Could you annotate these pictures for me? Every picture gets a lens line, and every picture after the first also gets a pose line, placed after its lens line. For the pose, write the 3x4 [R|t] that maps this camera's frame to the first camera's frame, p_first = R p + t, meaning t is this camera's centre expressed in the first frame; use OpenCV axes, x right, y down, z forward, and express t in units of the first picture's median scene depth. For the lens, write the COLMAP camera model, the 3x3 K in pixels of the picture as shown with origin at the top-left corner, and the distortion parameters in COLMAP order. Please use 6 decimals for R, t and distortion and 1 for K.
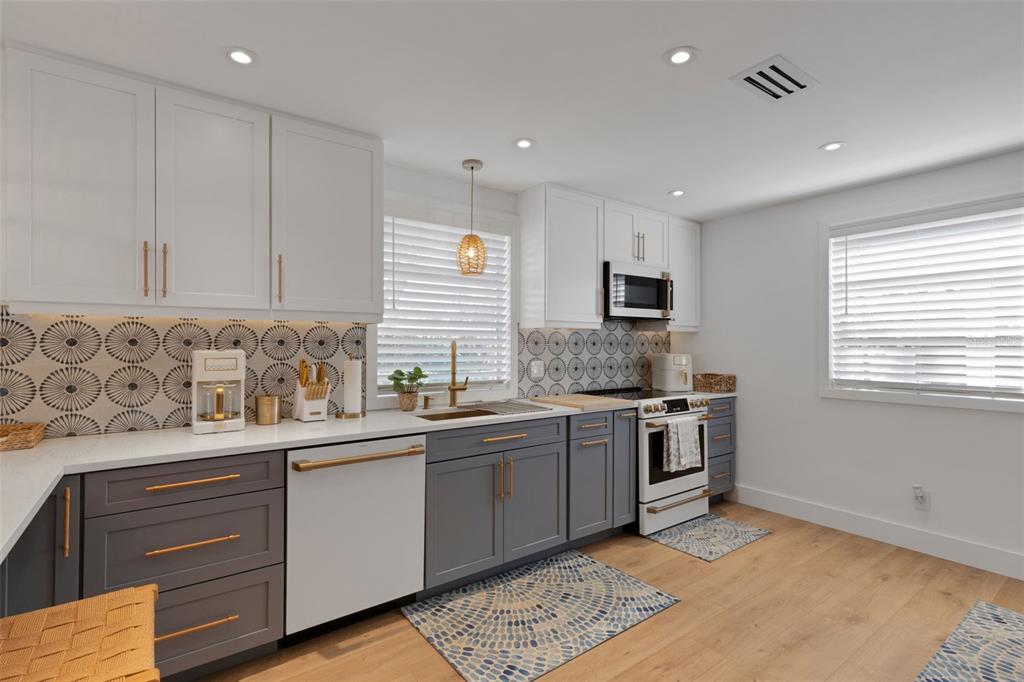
lens RADIAL K [[470.6, 0, 507.3], [0, 470.6, 340.8], [0, 0, 1]] dist [0.001419, 0.000035]
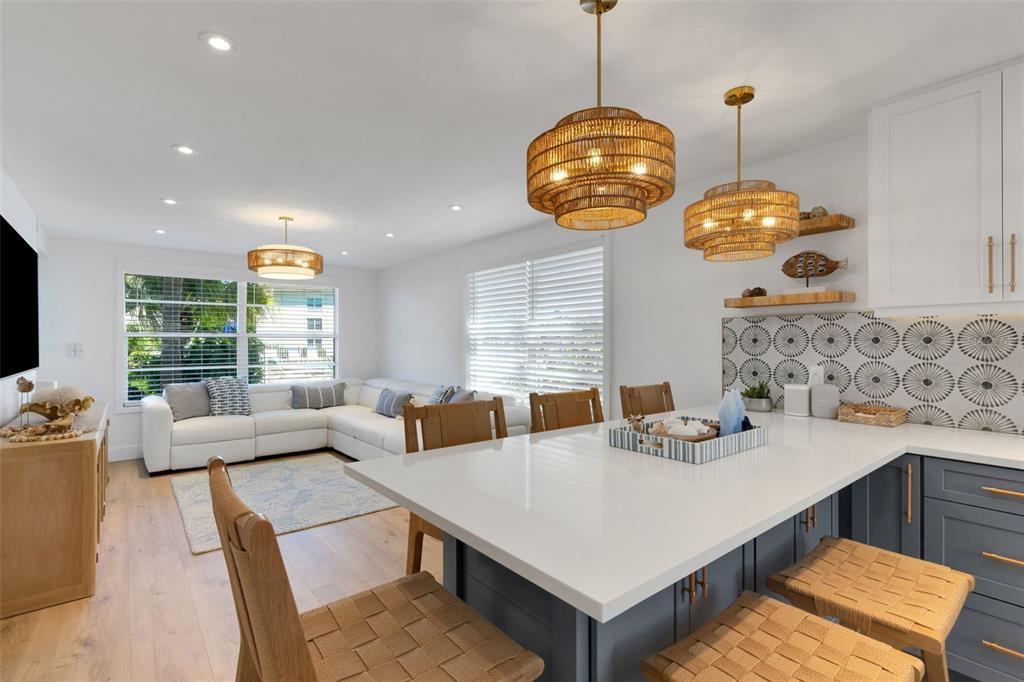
lens RADIAL K [[496.4, 0, 512.0], [0, 496.4, 341.0], [0, 0, 1]] dist [0.000300, -0.000017]
pose [[0.039240, -0.002216, -0.999227, 0.136889], [0.006081, 0.999980, -0.001979, 0.000590], [0.999211, -0.005998, 0.039253, -0.018625]]
